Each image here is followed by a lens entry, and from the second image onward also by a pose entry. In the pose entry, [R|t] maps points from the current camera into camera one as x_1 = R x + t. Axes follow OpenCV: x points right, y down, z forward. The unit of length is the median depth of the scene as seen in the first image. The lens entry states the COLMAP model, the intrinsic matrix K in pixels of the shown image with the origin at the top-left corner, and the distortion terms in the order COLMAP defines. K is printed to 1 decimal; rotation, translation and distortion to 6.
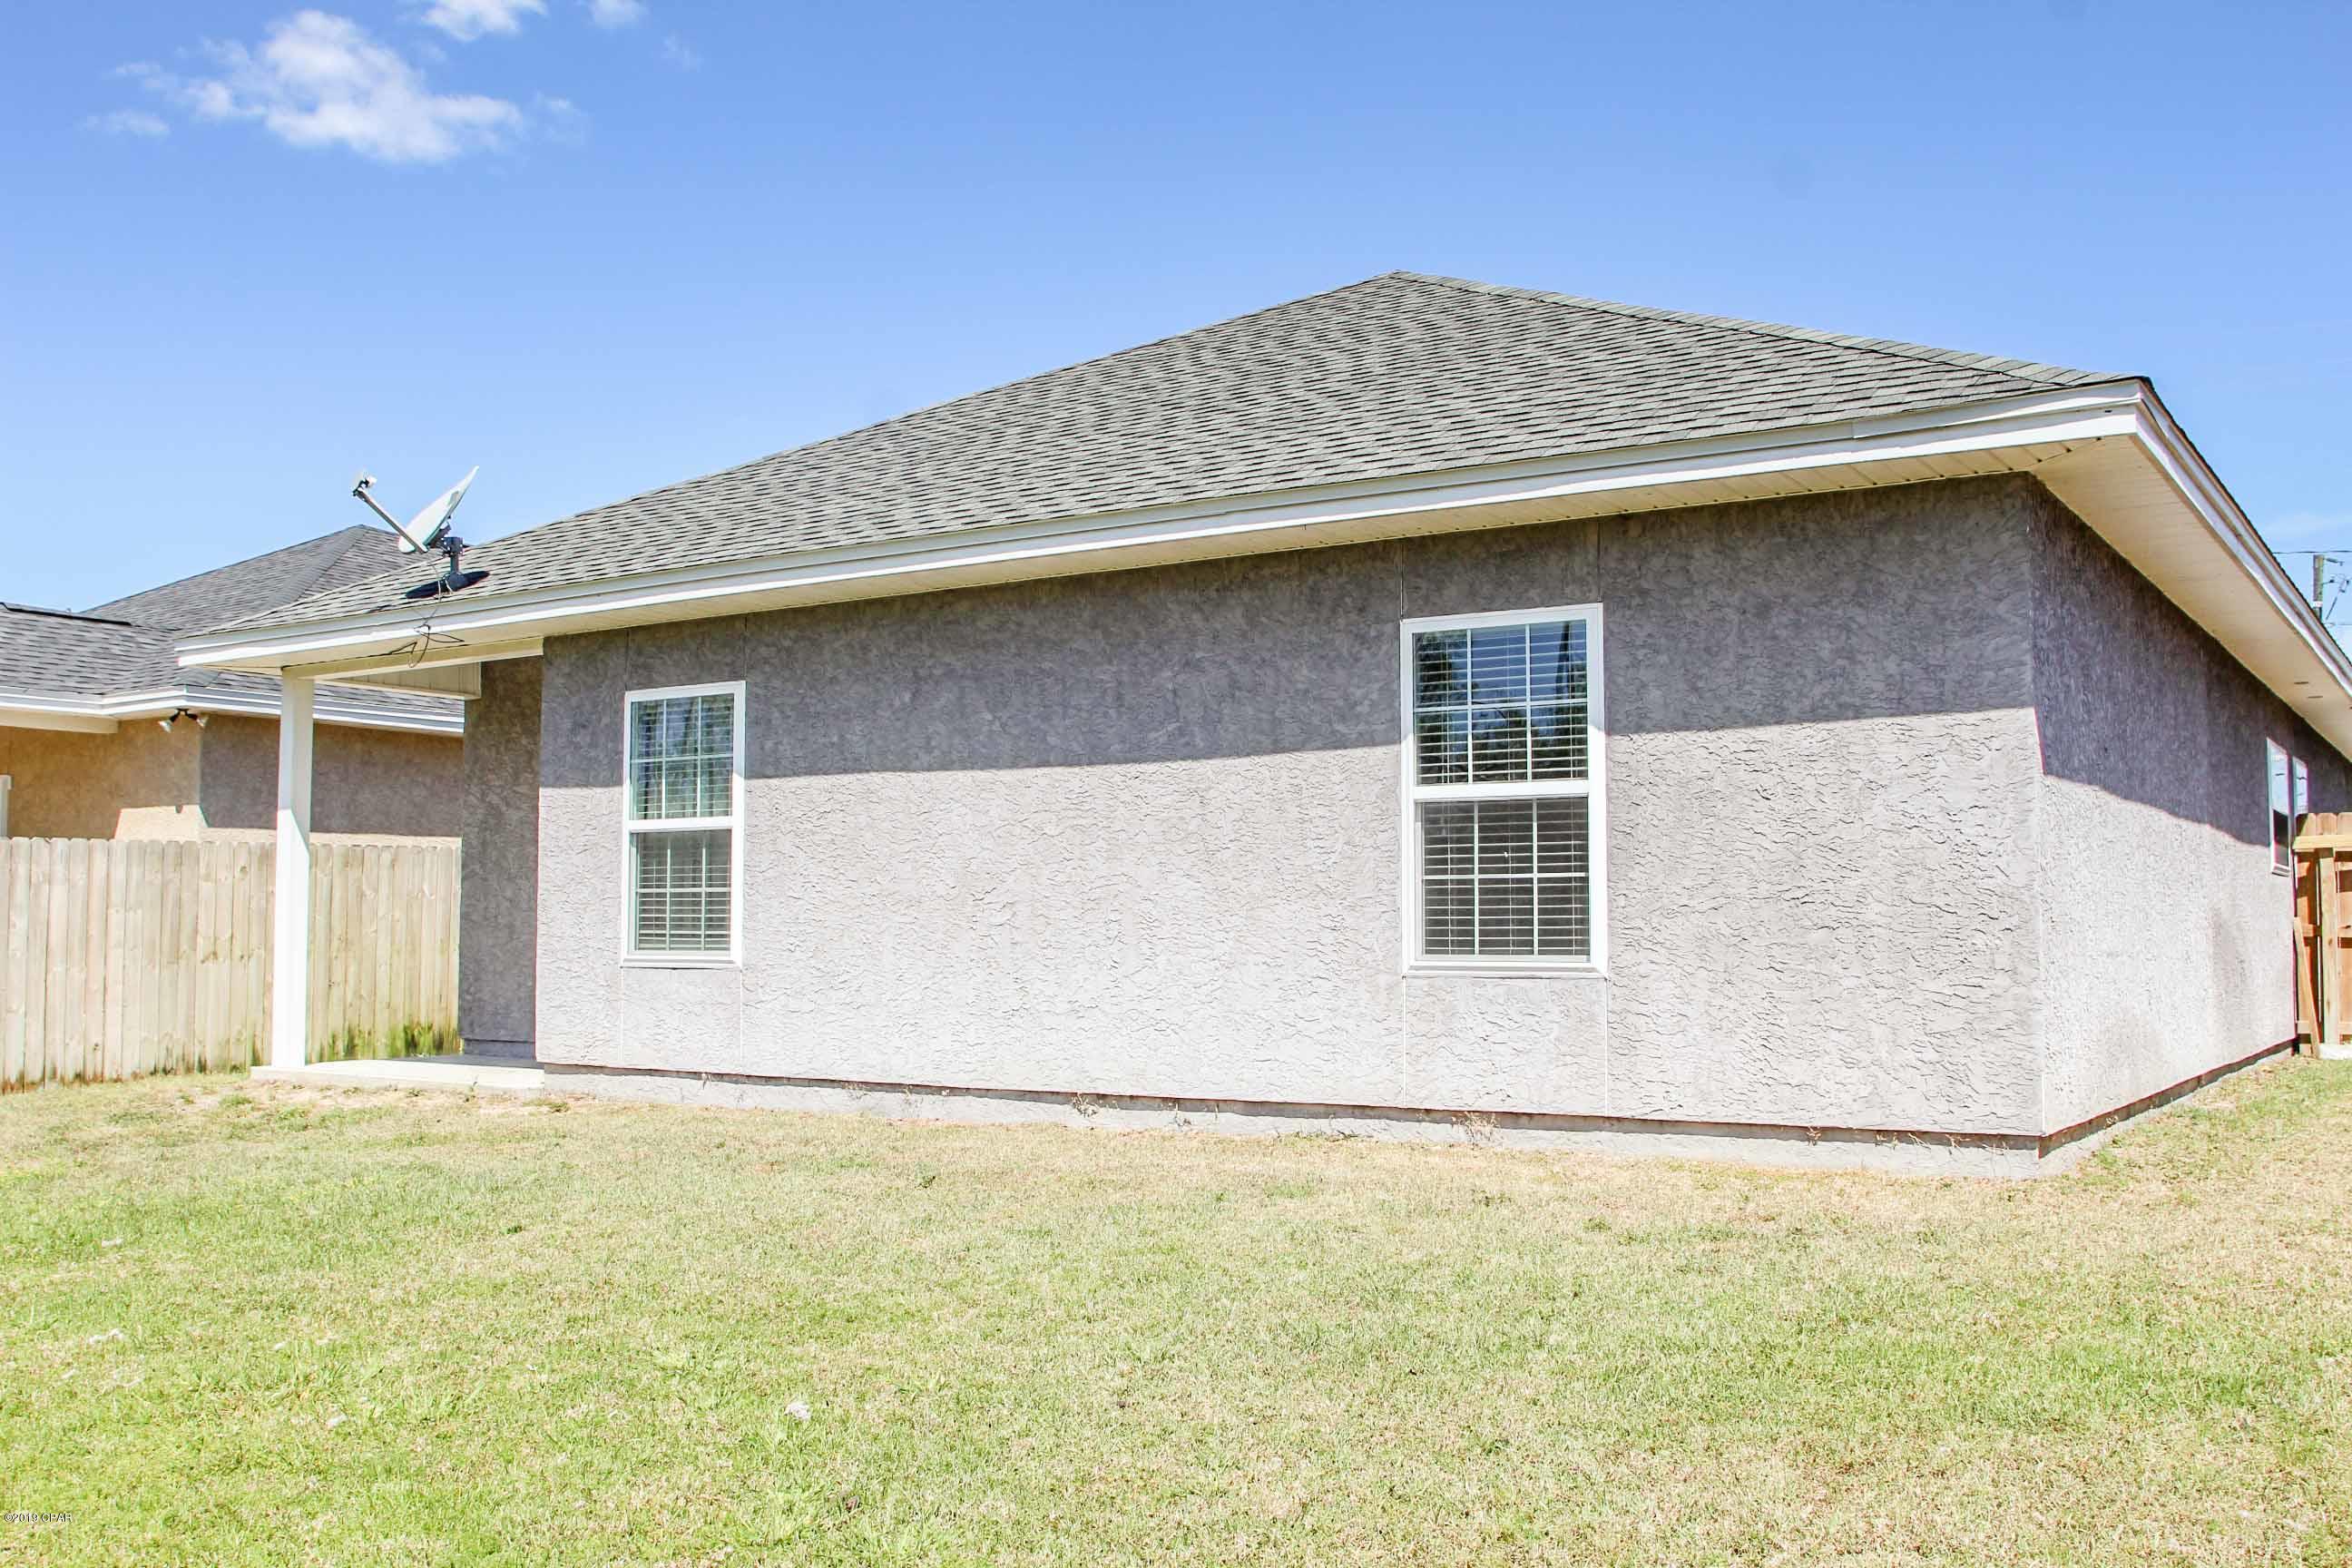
lens RADIAL K [[2136.0, 0, 1161.4], [0, 2136.0, 806.0], [0, 0, 1]] dist [-0.066951, 0.000000]
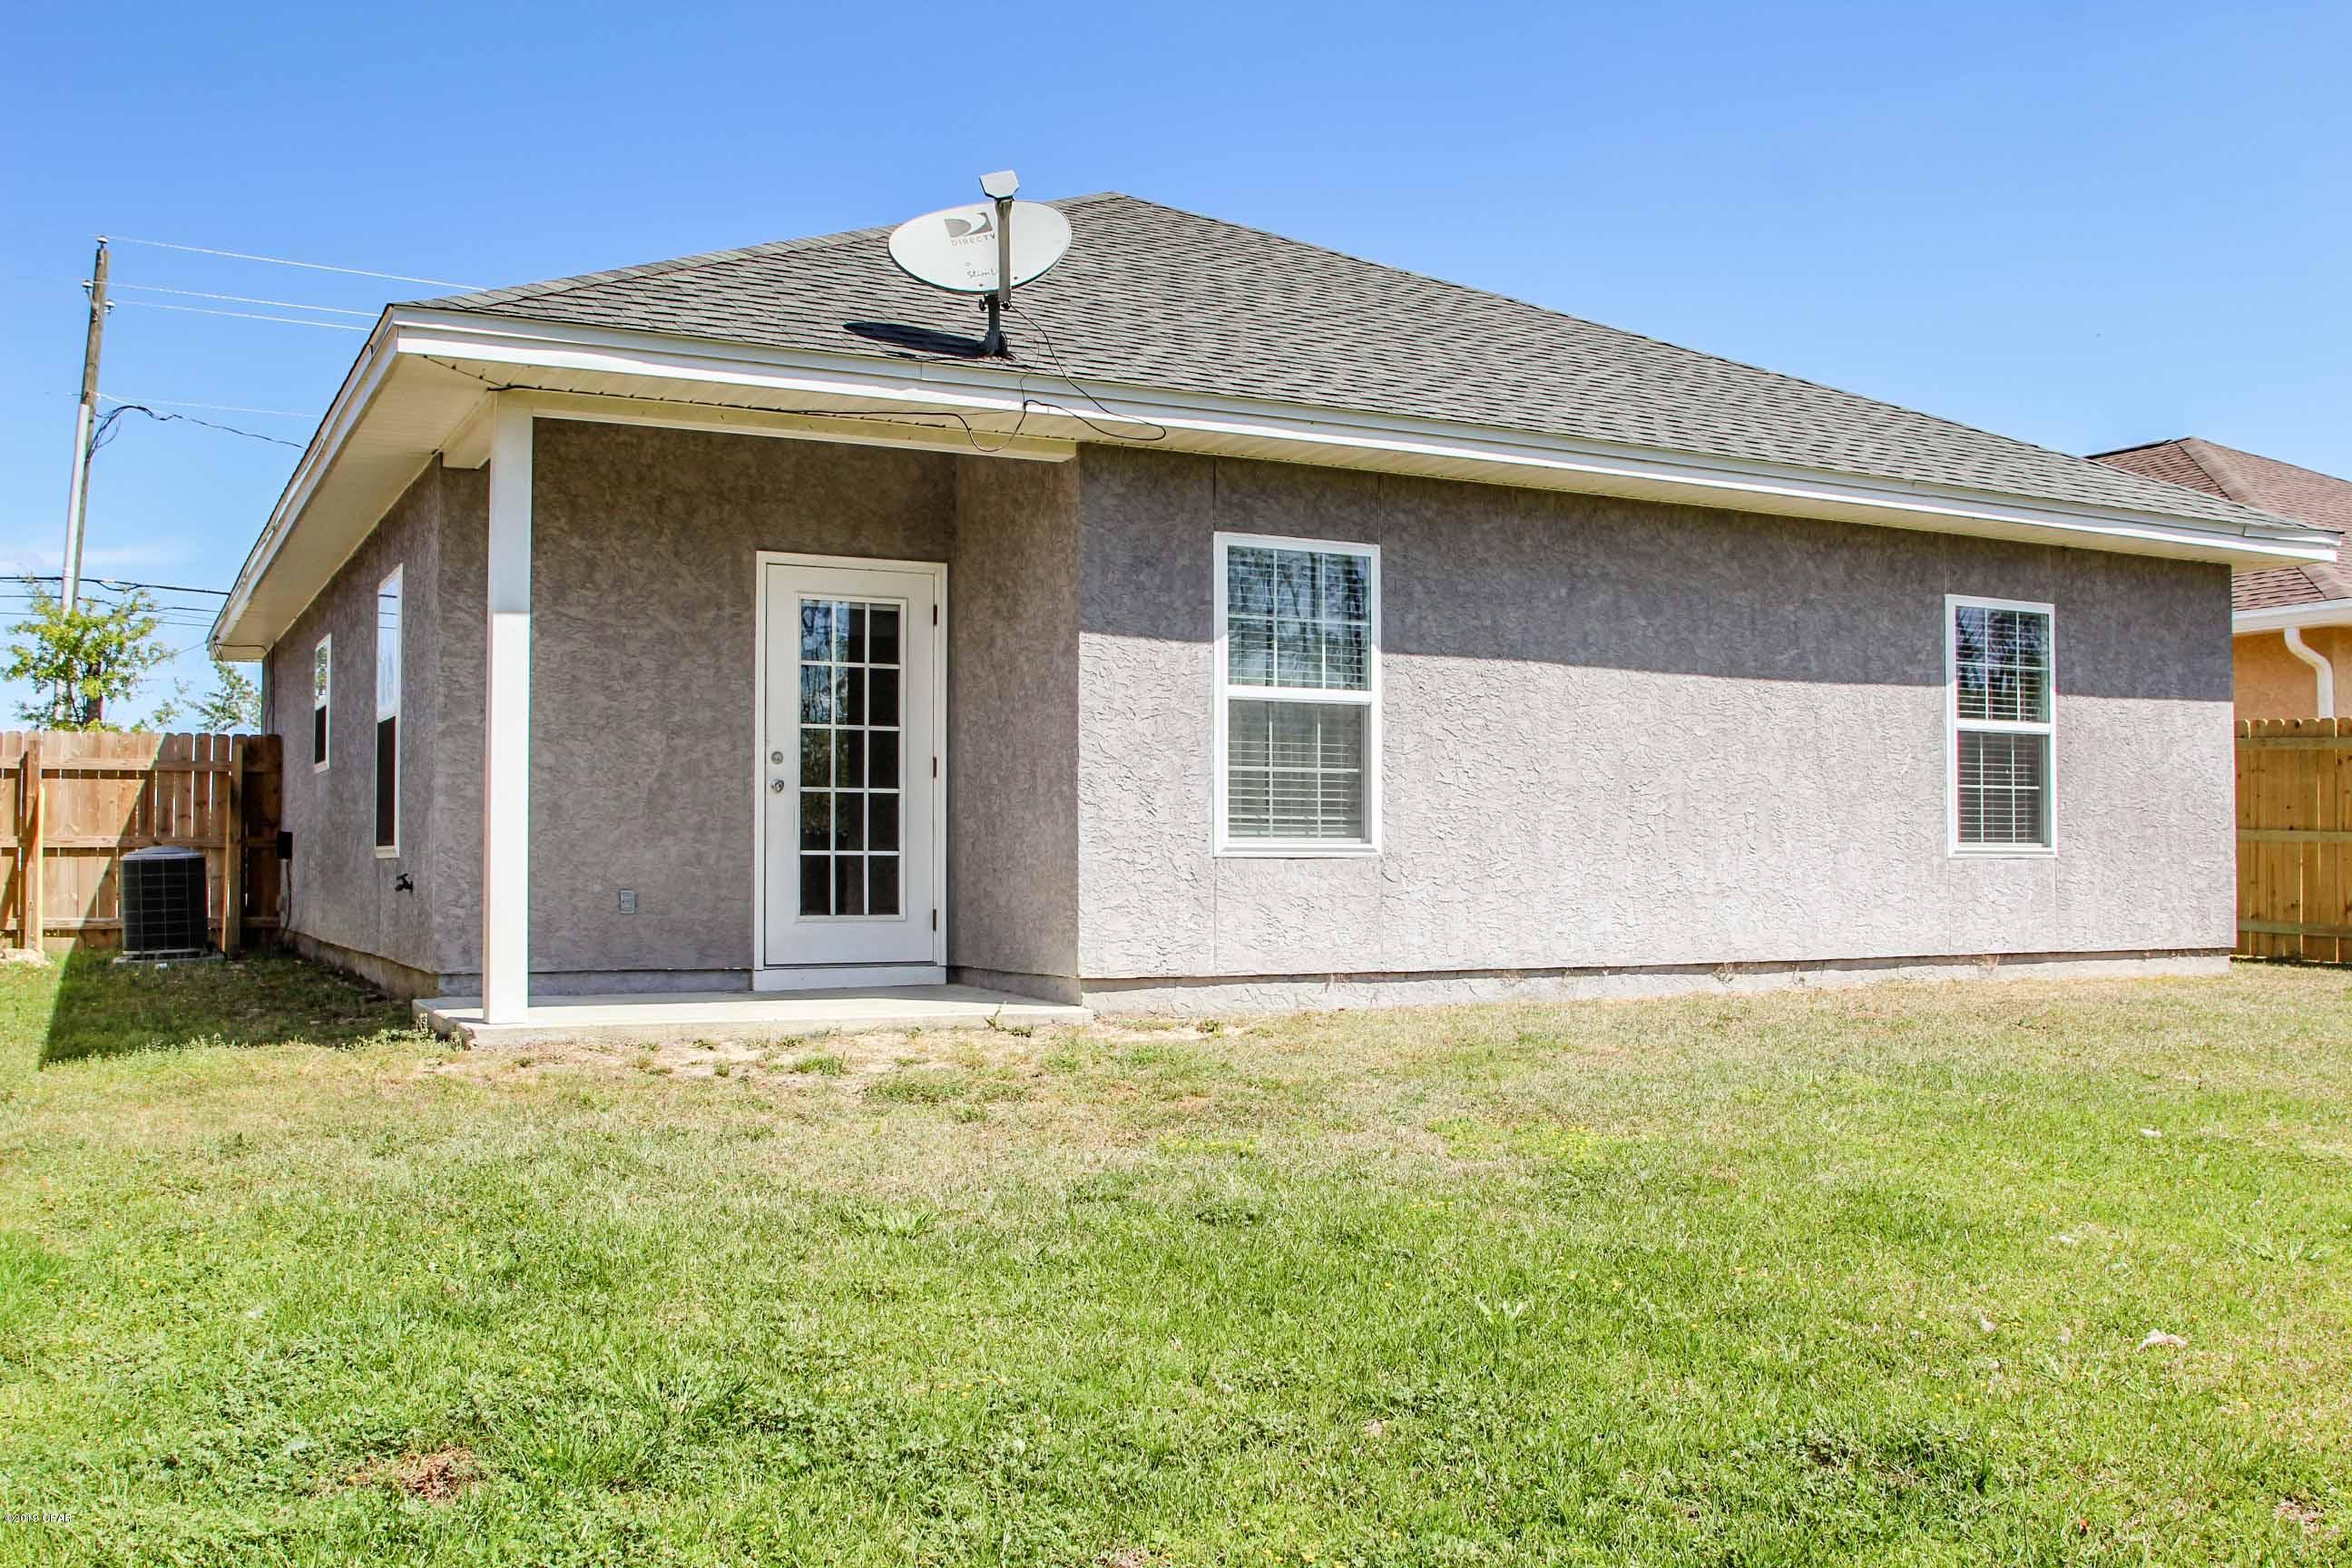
lens RADIAL K [[2136.0, 0, 1165.2], [0, 2136.0, 759.5], [0, 0, 1]] dist [-0.066951, 0.000000]
pose [[0.486883, 0.032987, 0.872844, -1.136105], [-0.063763, 0.997963, -0.002147, 0.045113], [-0.871137, -0.054610, 0.487994, 0.681861]]
